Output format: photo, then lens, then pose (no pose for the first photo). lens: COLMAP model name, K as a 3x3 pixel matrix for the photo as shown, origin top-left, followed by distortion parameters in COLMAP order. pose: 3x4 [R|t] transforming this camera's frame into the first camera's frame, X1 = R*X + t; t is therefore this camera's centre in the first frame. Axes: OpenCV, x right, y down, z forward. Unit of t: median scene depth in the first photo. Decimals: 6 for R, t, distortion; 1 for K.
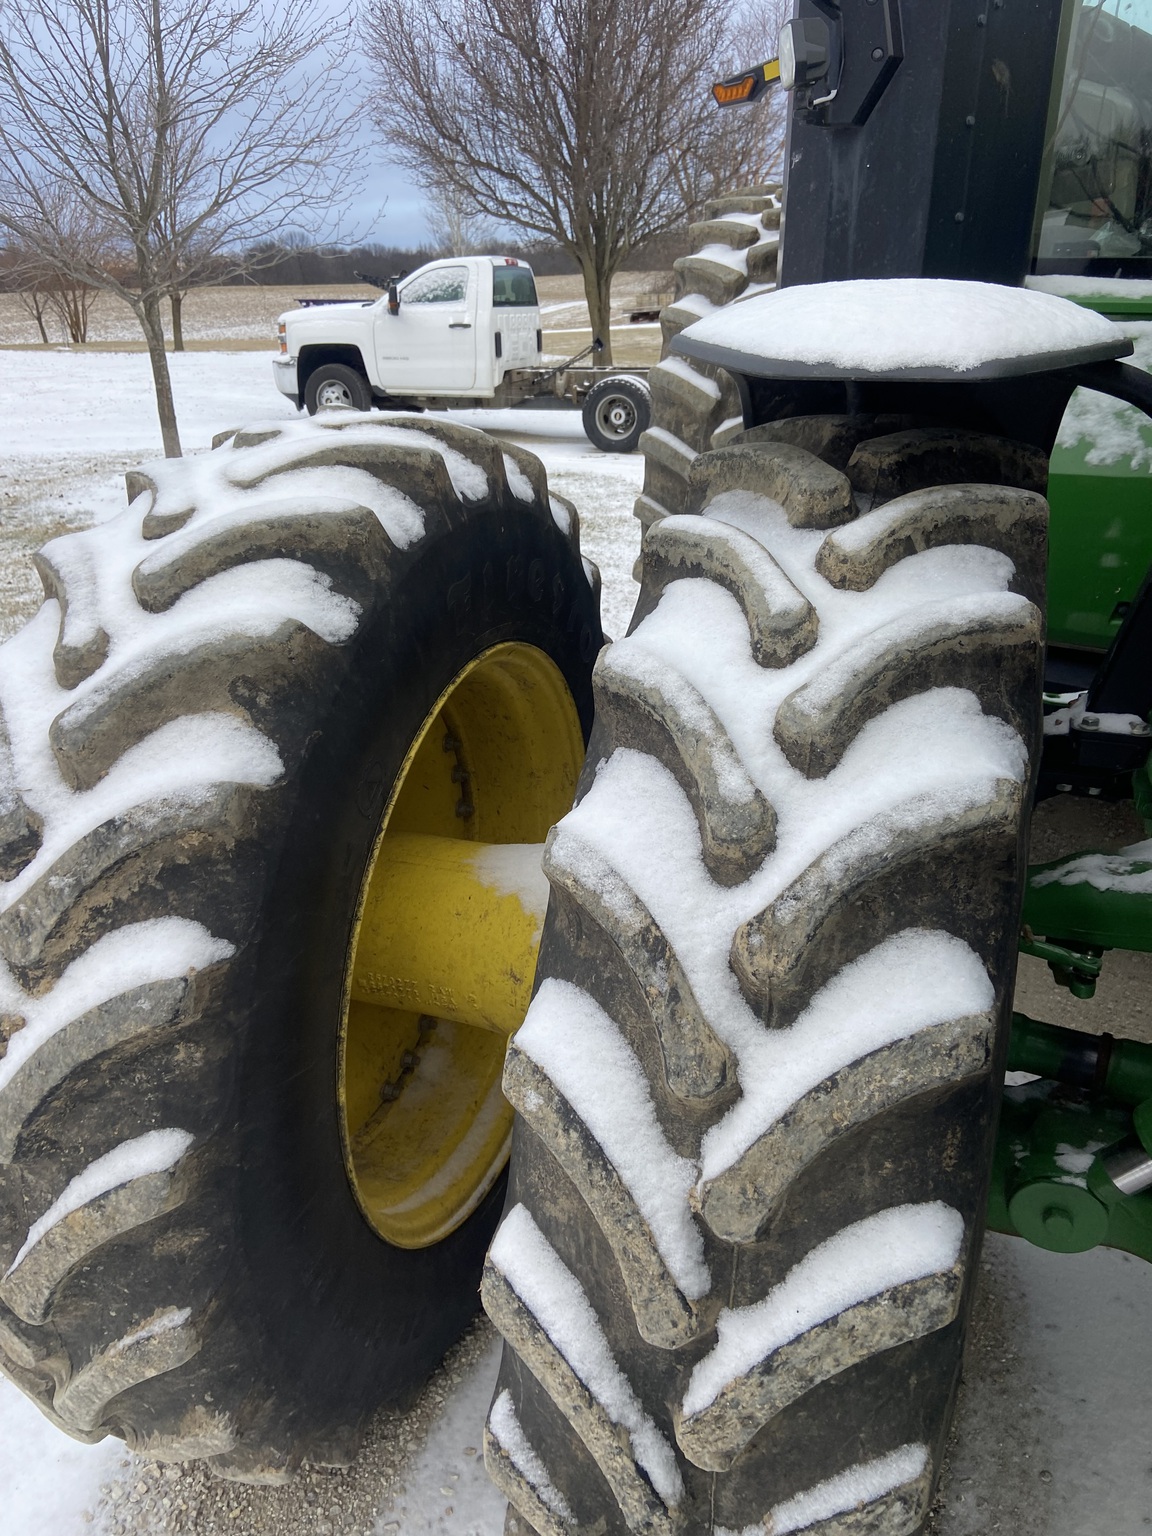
lens RADIAL K [[1169.4, 0, 580.9], [0, 1169.4, 781.8], [0, 0, 1]] dist [0.126394, -0.172670]
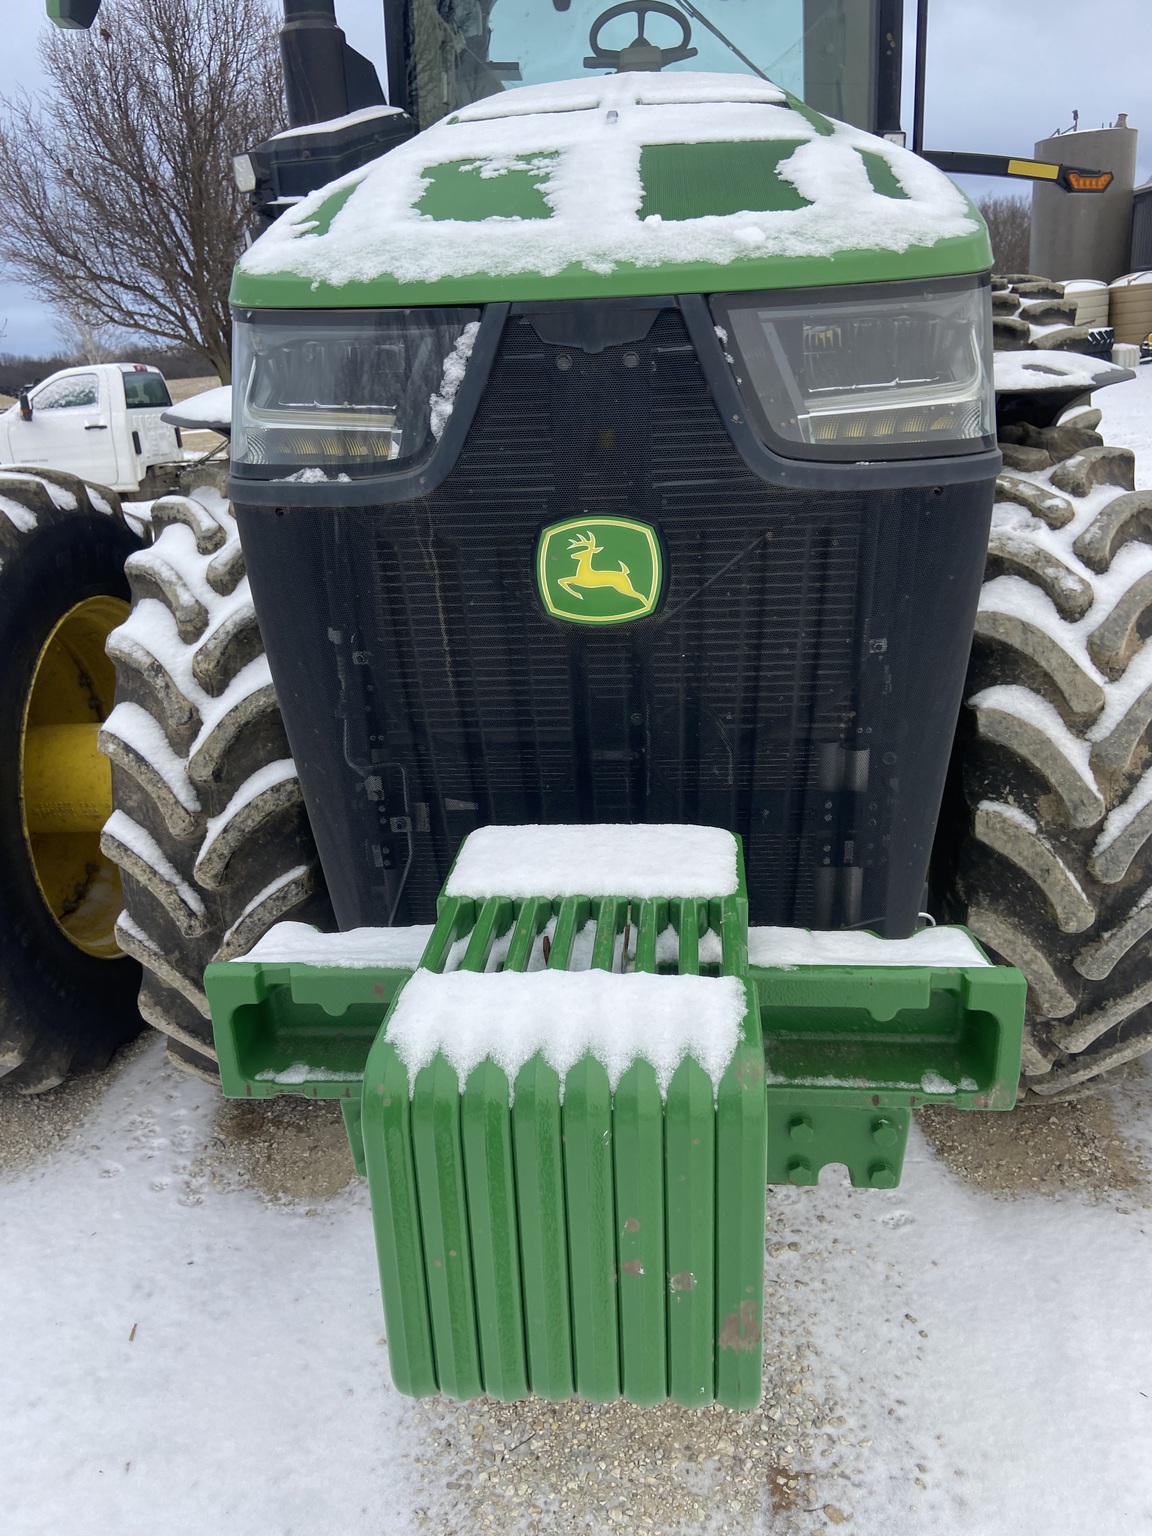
lens RADIAL K [[1169.4, 0, 580.9], [0, 1169.4, 781.8], [0, 0, 1]] dist [0.126394, -0.172670]
pose [[0.962968, -0.126849, 0.237913, 0.182407], [0.142746, 0.988457, -0.050755, 0.385198], [-0.228729, 0.082837, 0.969959, -0.922807]]
